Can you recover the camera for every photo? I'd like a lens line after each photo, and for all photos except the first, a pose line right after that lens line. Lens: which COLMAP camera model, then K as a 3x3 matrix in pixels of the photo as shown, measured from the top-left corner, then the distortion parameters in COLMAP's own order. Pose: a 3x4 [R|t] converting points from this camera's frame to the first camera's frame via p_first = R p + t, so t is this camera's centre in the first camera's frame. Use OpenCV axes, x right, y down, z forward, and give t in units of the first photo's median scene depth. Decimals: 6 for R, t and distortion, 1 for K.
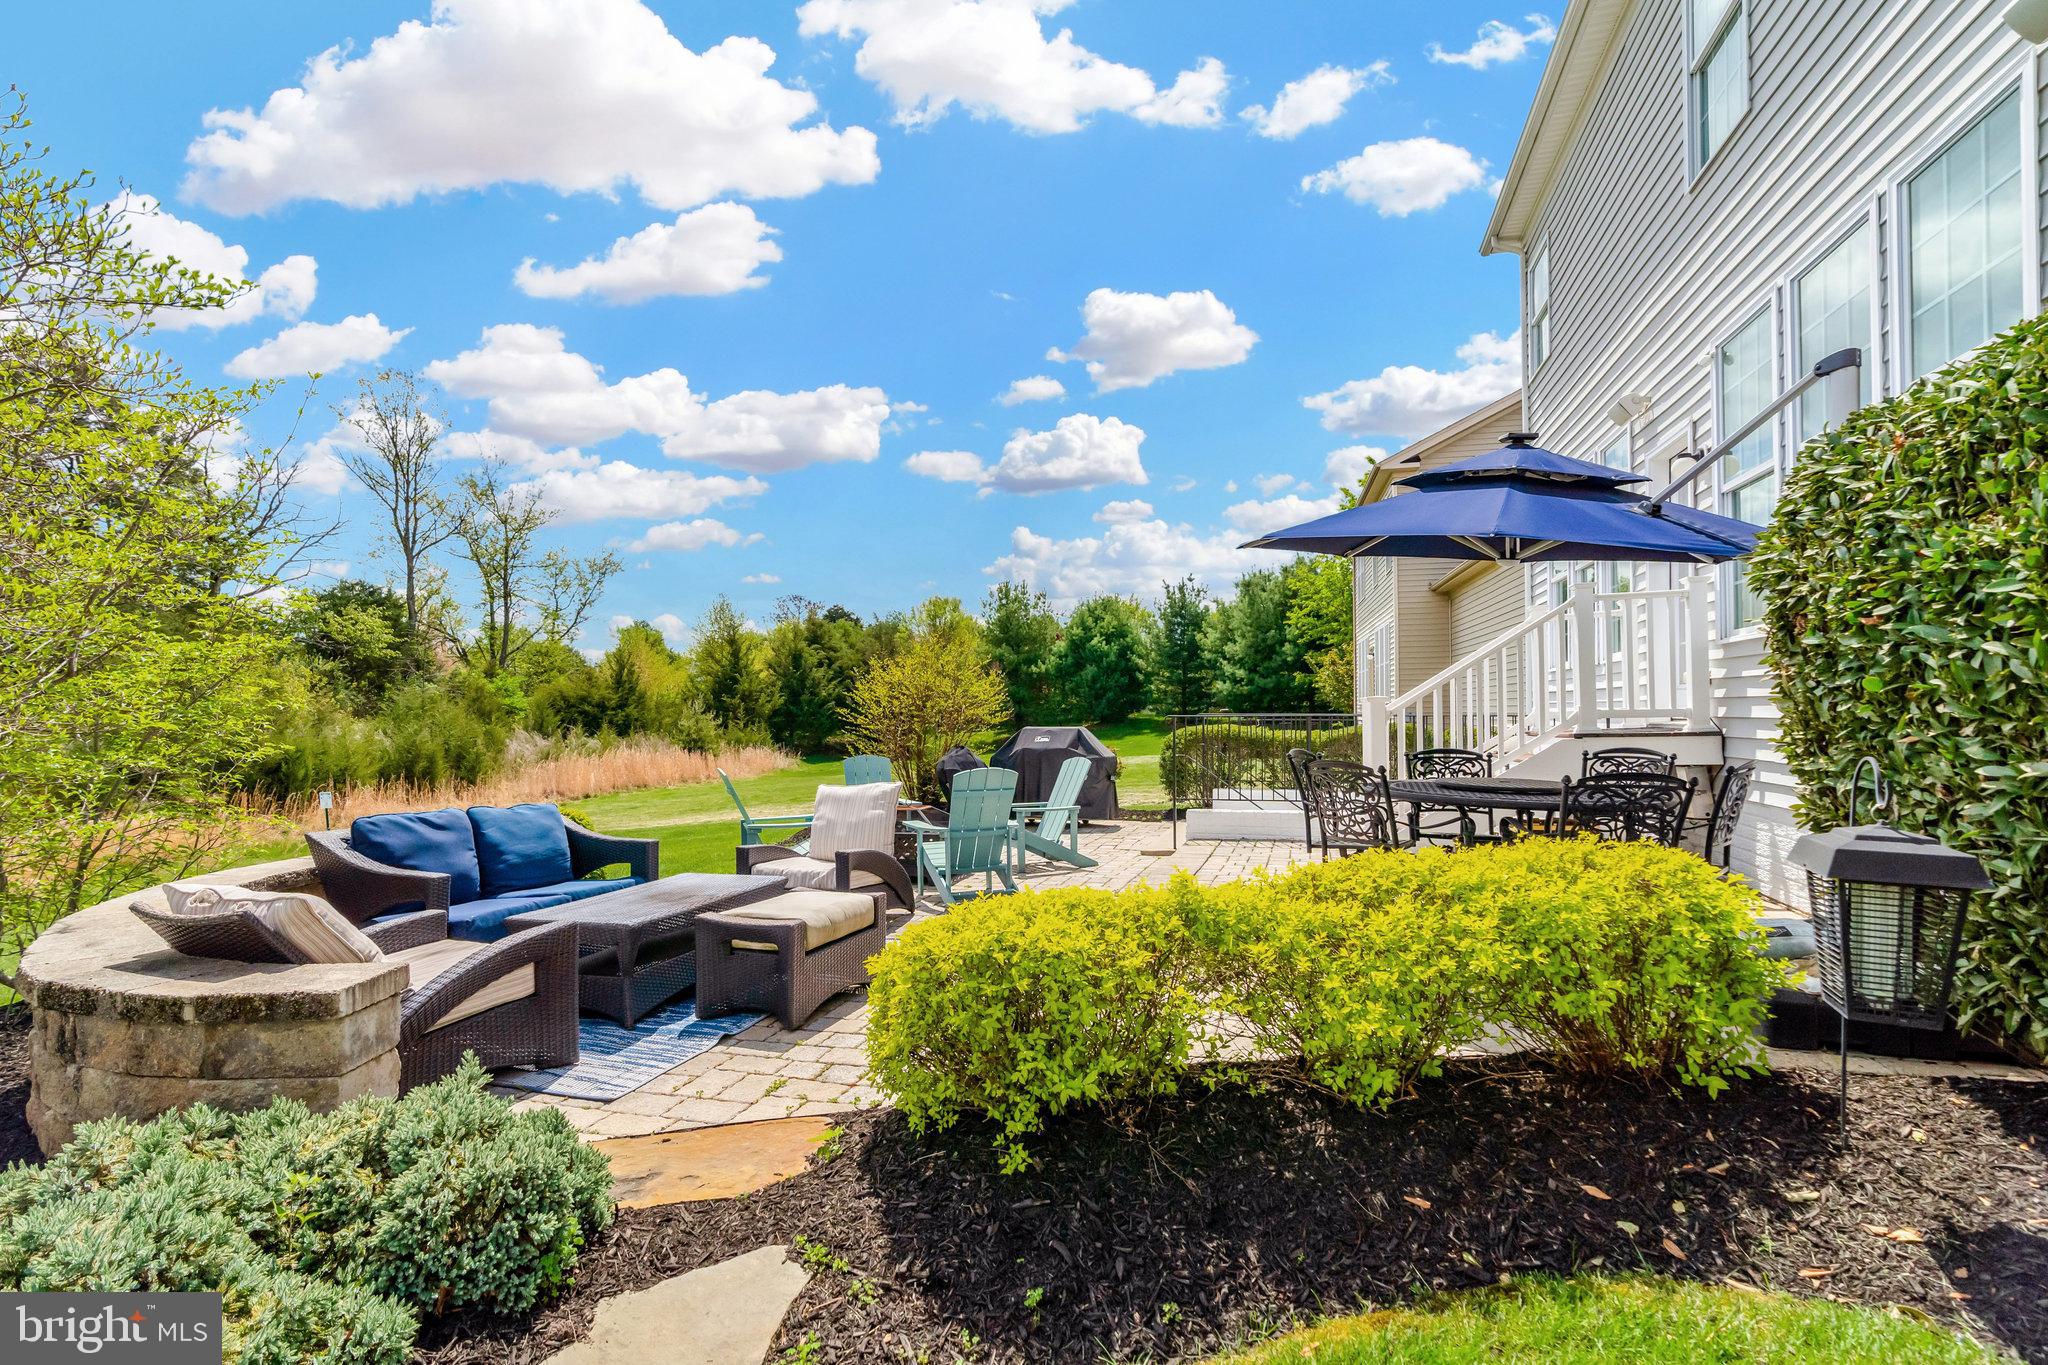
lens RADIAL K [[936.2, 0, 1027.6], [0, 936.2, 680.6], [0, 0, 1]] dist [-0.003713, 0.000032]
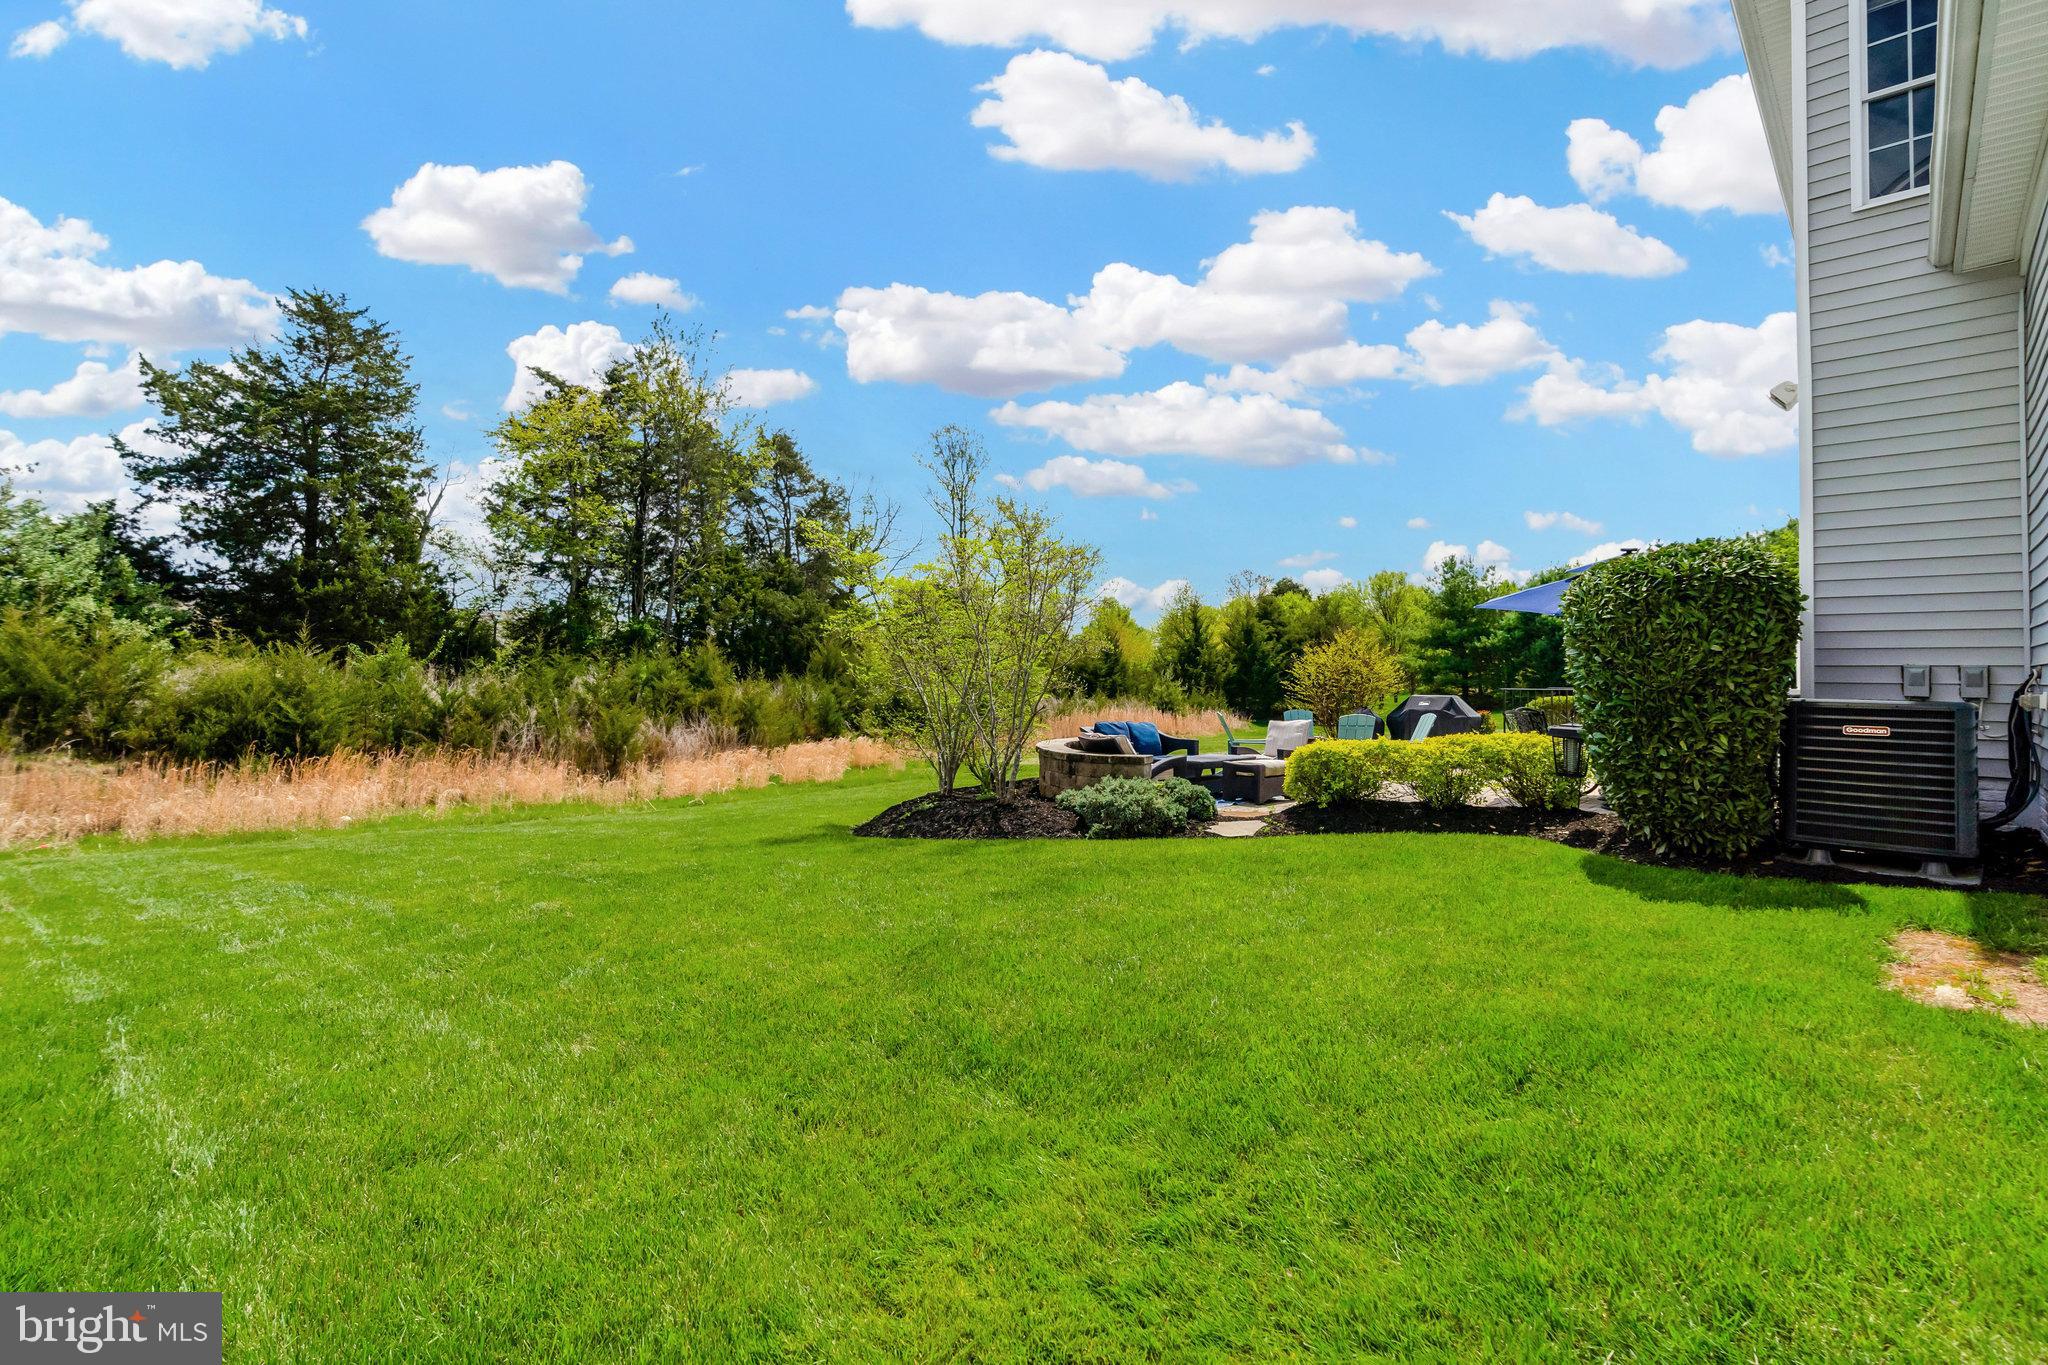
lens RADIAL K [[936.2, 0, 1045.9], [0, 936.2, 656.6], [0, 0, 1]] dist [-0.003713, 0.000032]
pose [[0.899317, 0.001526, -0.437294, 0.028643], [0.002438, 0.999961, 0.008502, -0.005618], [0.437290, -0.008712, 0.899278, -0.131008]]
